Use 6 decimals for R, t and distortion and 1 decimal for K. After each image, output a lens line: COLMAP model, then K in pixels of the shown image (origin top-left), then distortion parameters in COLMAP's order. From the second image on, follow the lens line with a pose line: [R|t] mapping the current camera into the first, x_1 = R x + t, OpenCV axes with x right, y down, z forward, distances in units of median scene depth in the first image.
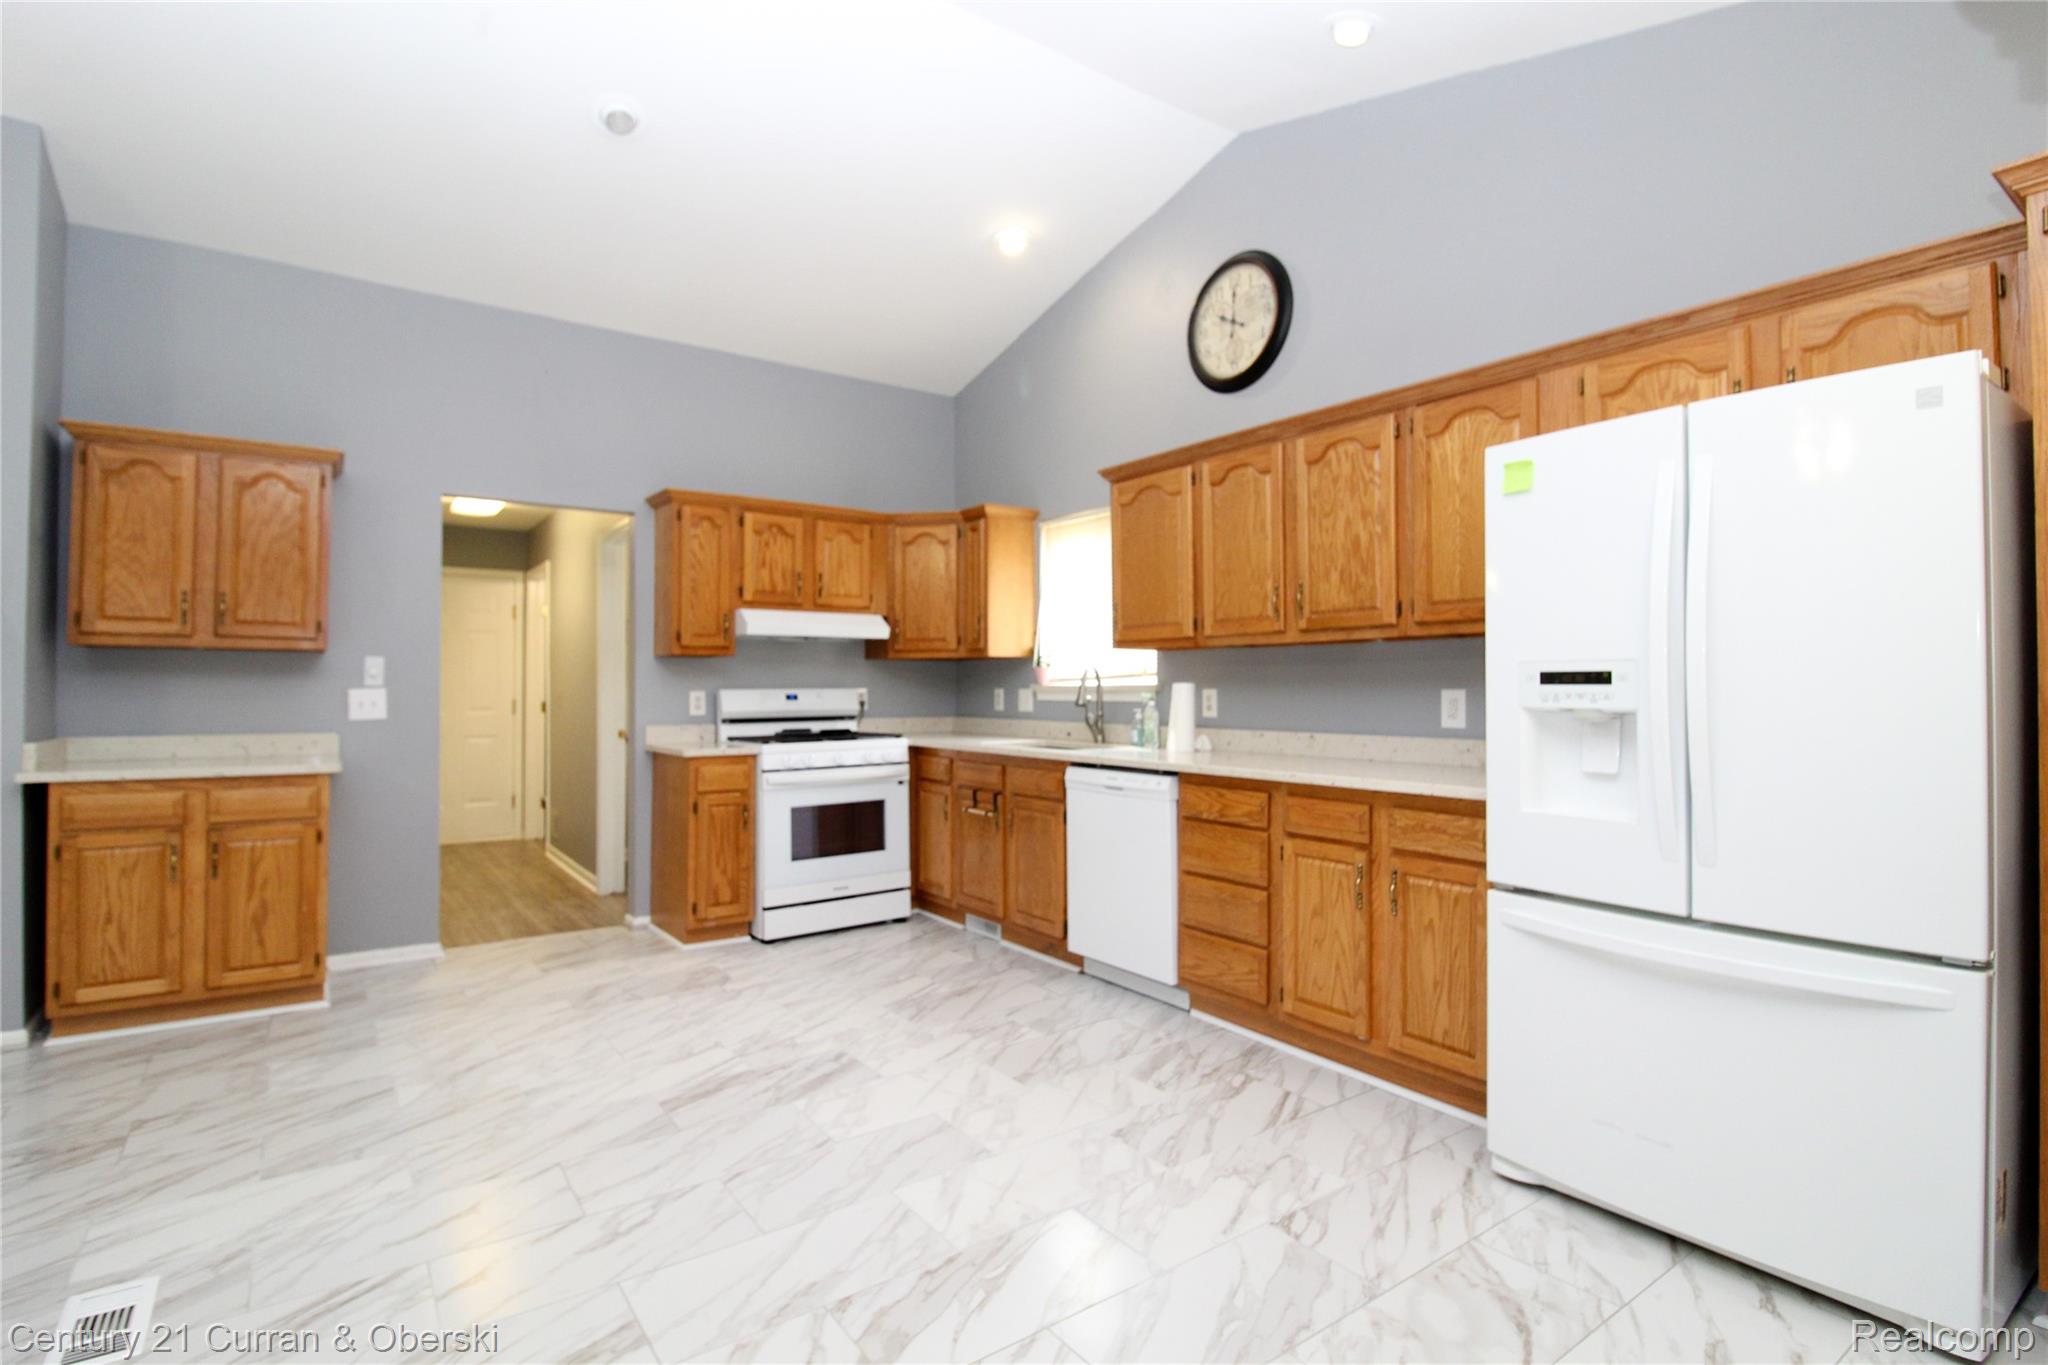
lens RADIAL K [[989.6, 0, 1041.1], [0, 989.6, 666.1], [0, 0, 1]] dist [-0.014358, -0.001546]
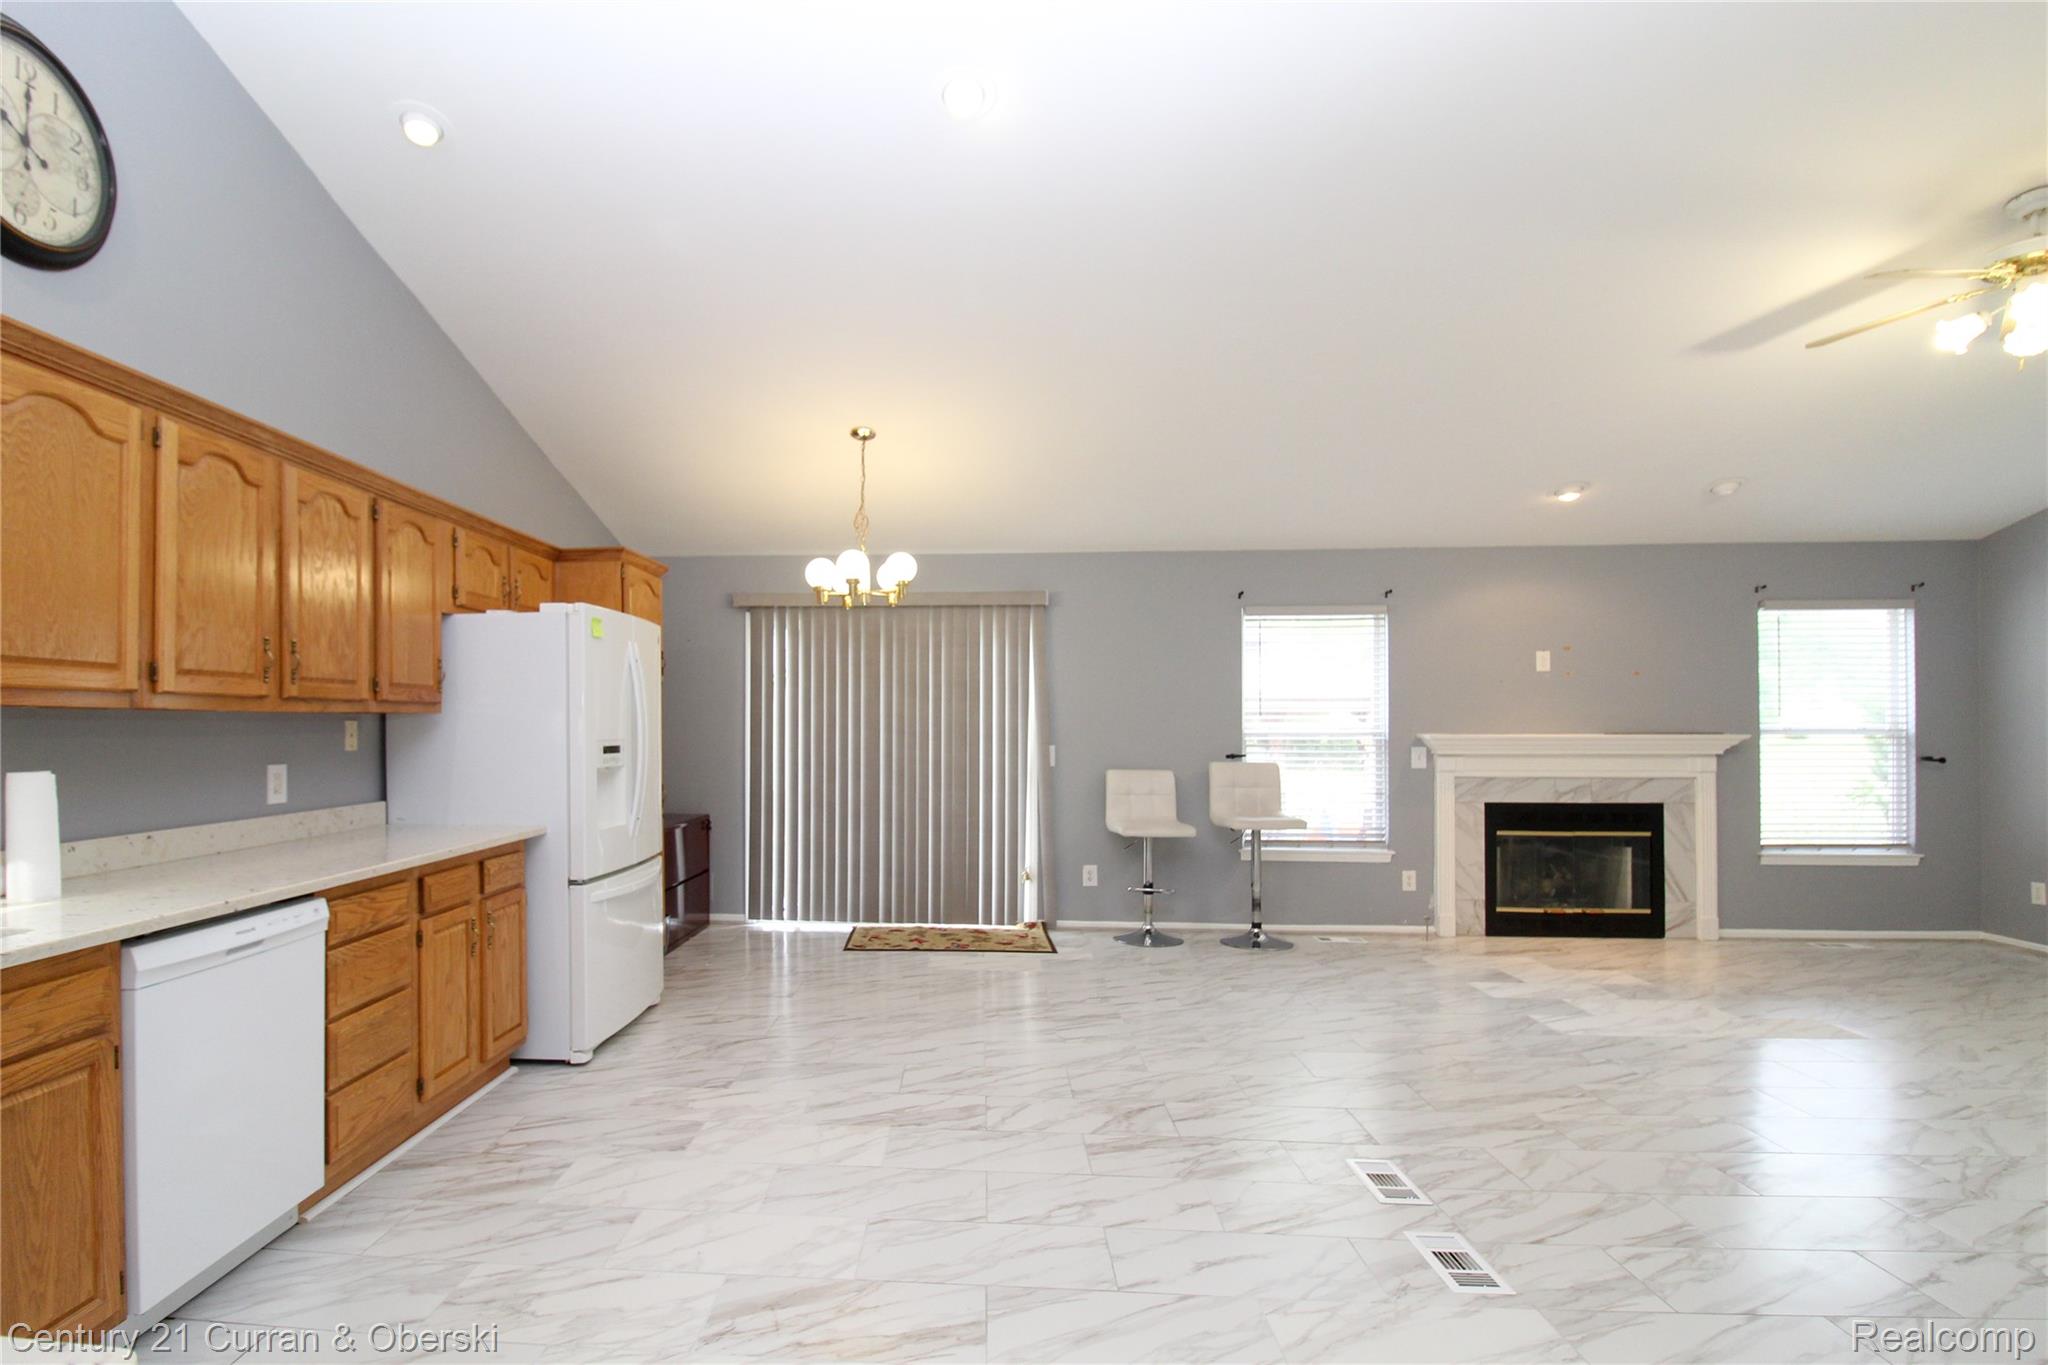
lens RADIAL K [[959.1, 0, 888.4], [0, 959.1, 730.4], [0, 0, 1]] dist [-0.004830, -0.009847]
pose [[-0.737990, 0.005602, 0.674789, -0.652423], [-0.007537, 0.999835, -0.016544, 0.000714], [-0.674770, -0.017295, -0.737826, 1.263832]]
